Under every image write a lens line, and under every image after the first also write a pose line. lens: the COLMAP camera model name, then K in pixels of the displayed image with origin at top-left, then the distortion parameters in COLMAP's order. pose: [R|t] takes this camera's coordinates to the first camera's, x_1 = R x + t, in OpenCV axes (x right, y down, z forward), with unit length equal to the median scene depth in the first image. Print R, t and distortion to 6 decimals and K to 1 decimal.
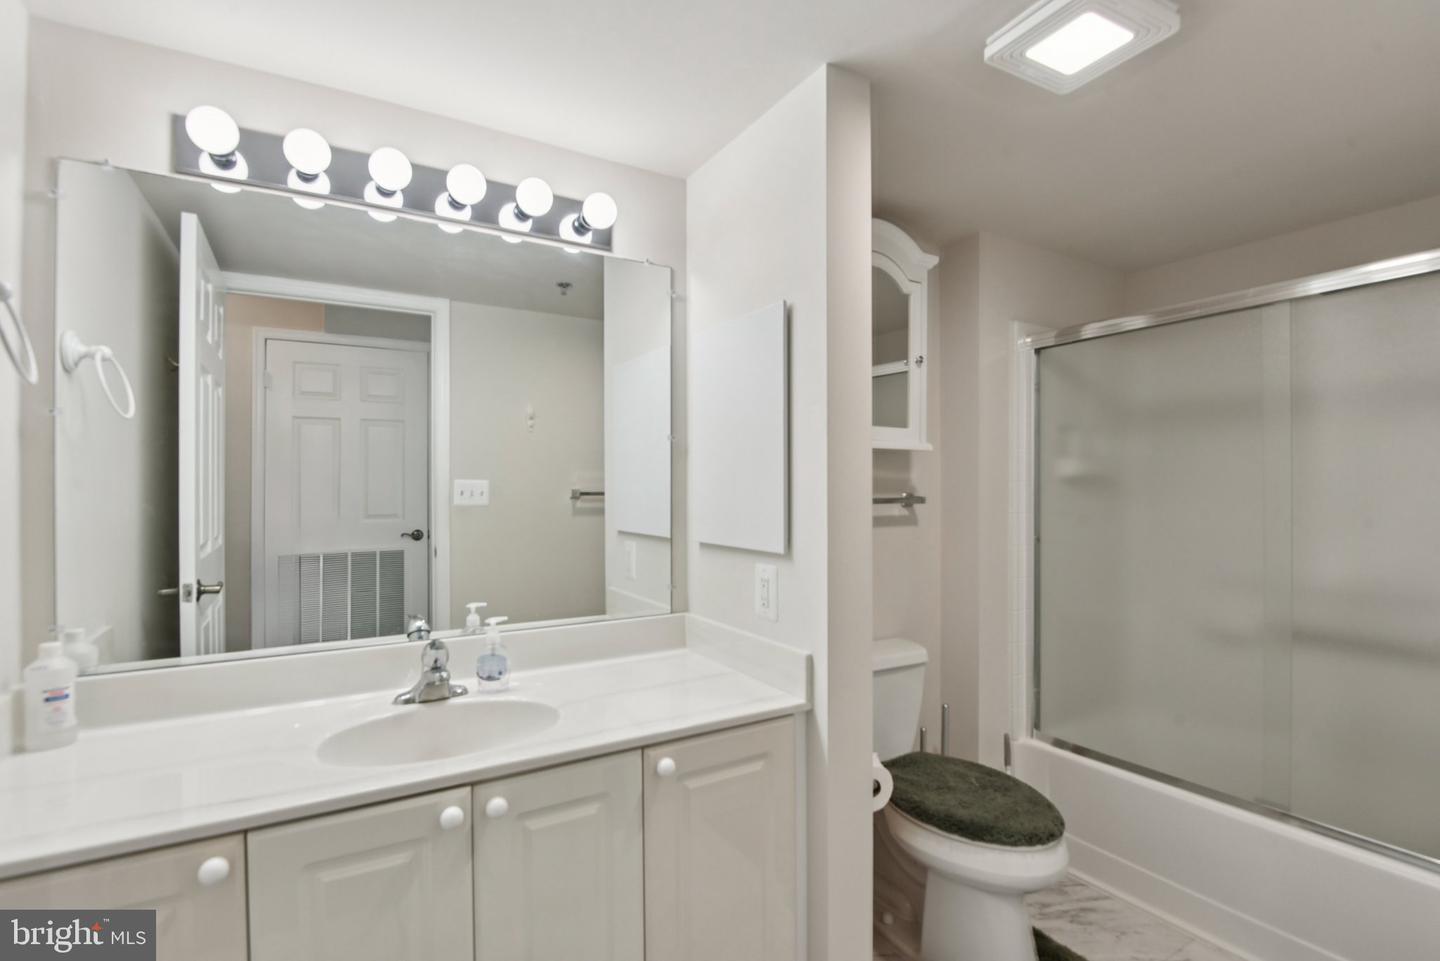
lens RADIAL K [[664.2, 0, 714.8], [0, 664.2, 485.0], [0, 0, 1]] dist [-0.014960, -0.001499]
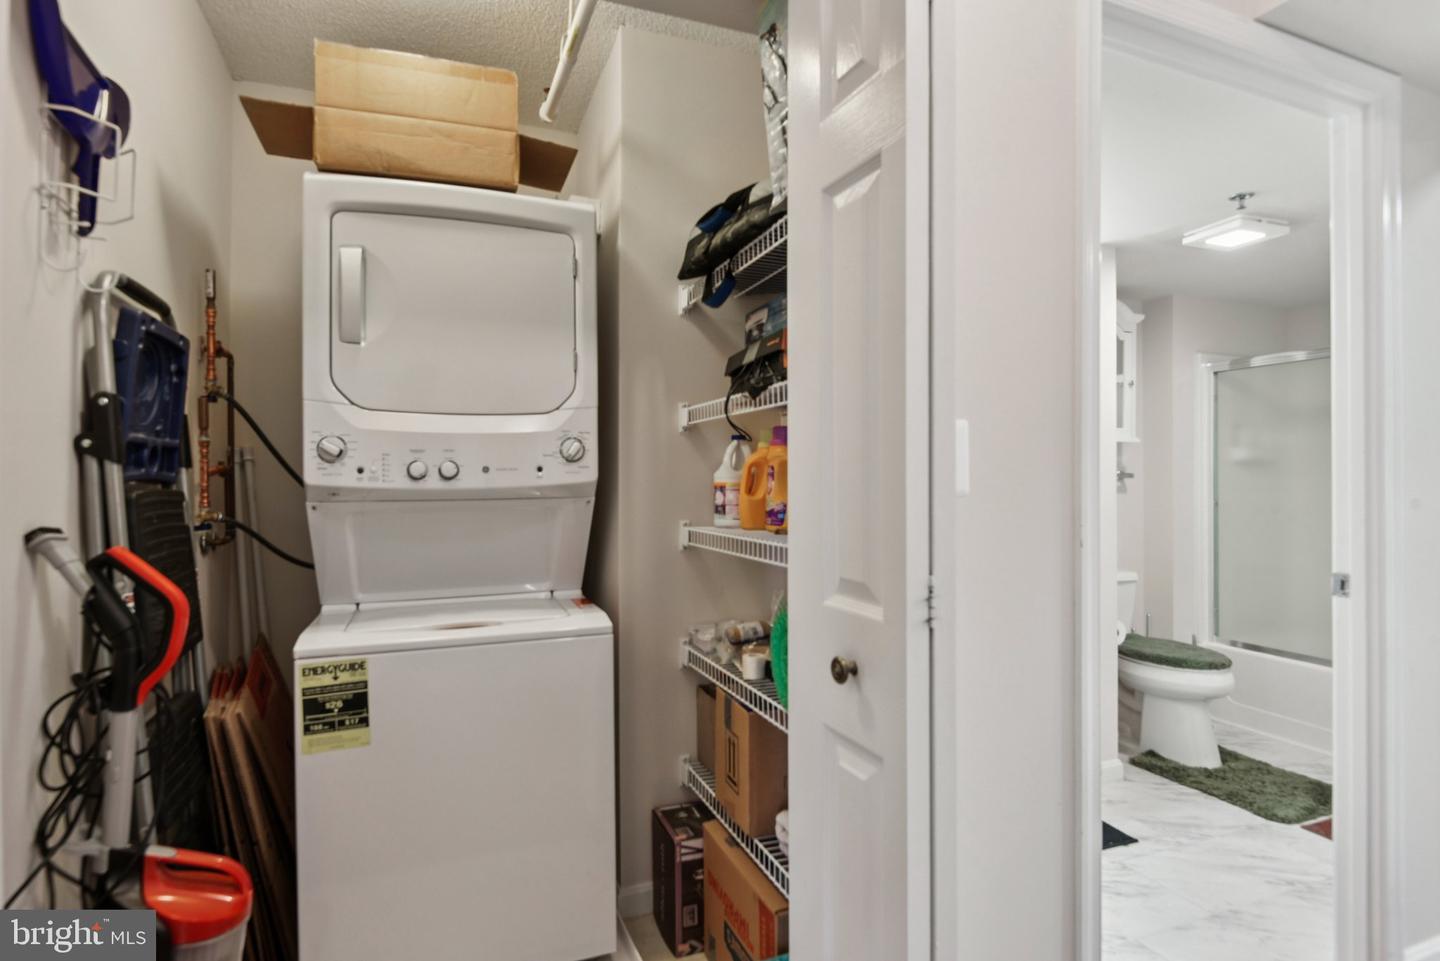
lens RADIAL K [[752.5, 0, 725.0], [0, 752.5, 469.5], [0, 0, 1]] dist [0.006059, 0.000627]
pose [[0.991152, 0.000970, -0.132732, -0.357339], [-0.001996, 0.999969, -0.007600, 0.022994], [0.132720, 0.007798, 0.991123, -0.779271]]
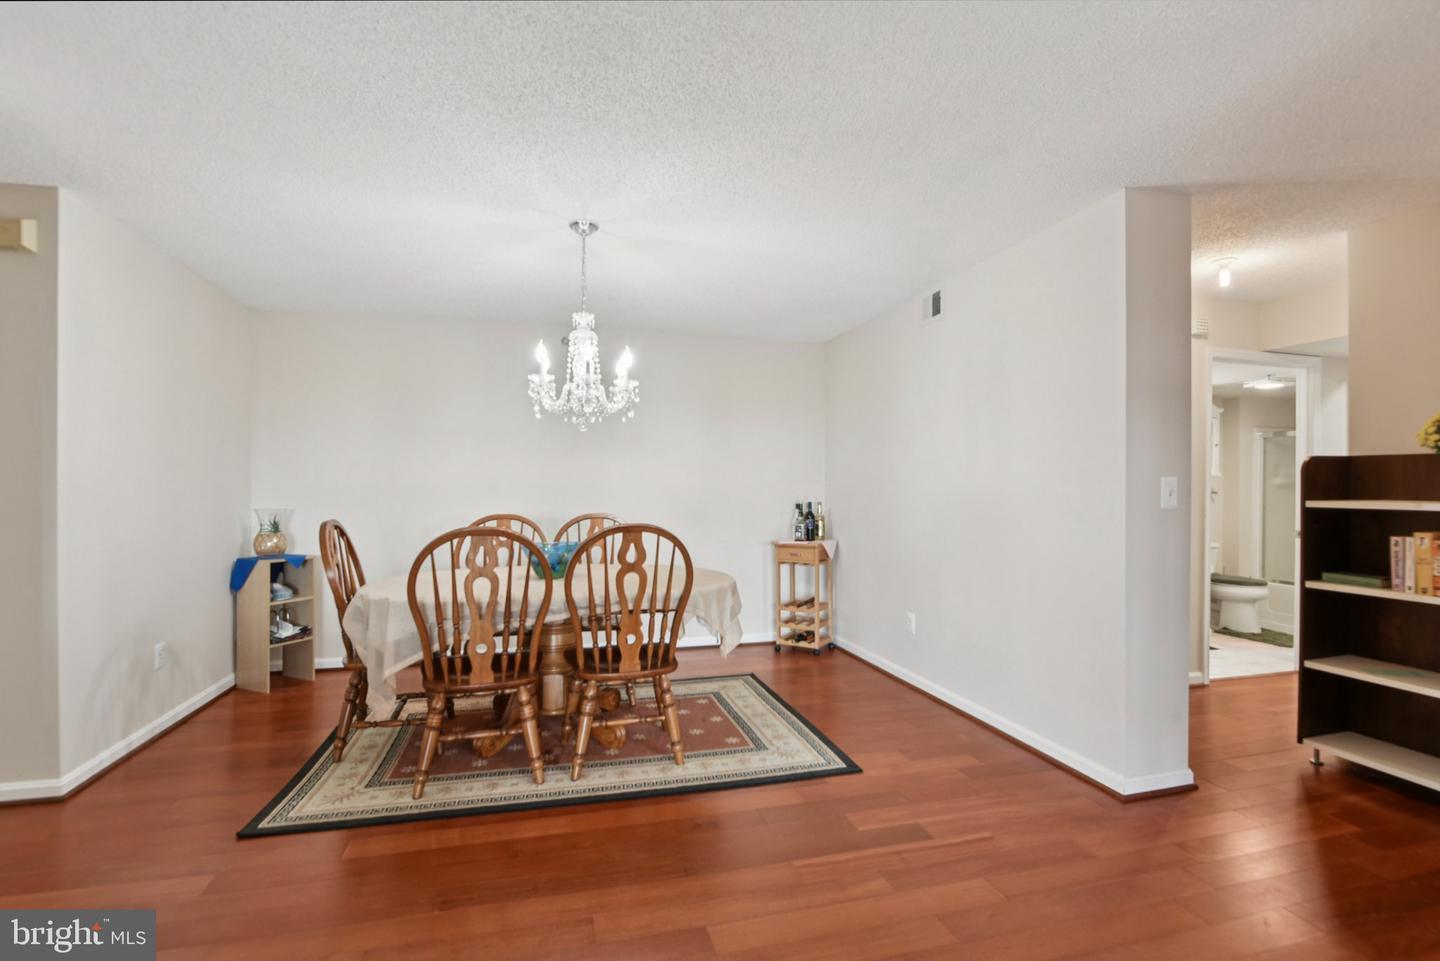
lens RADIAL K [[664.2, 0, 717.5], [0, 664.2, 485.8], [0, 0, 1]] dist [-0.014960, -0.001499]
pose [[0.961477, 0.005731, -0.274824, -0.938108], [-0.004488, 0.999977, 0.005152, -0.011492], [0.274847, -0.003720, 0.961481, -2.233124]]
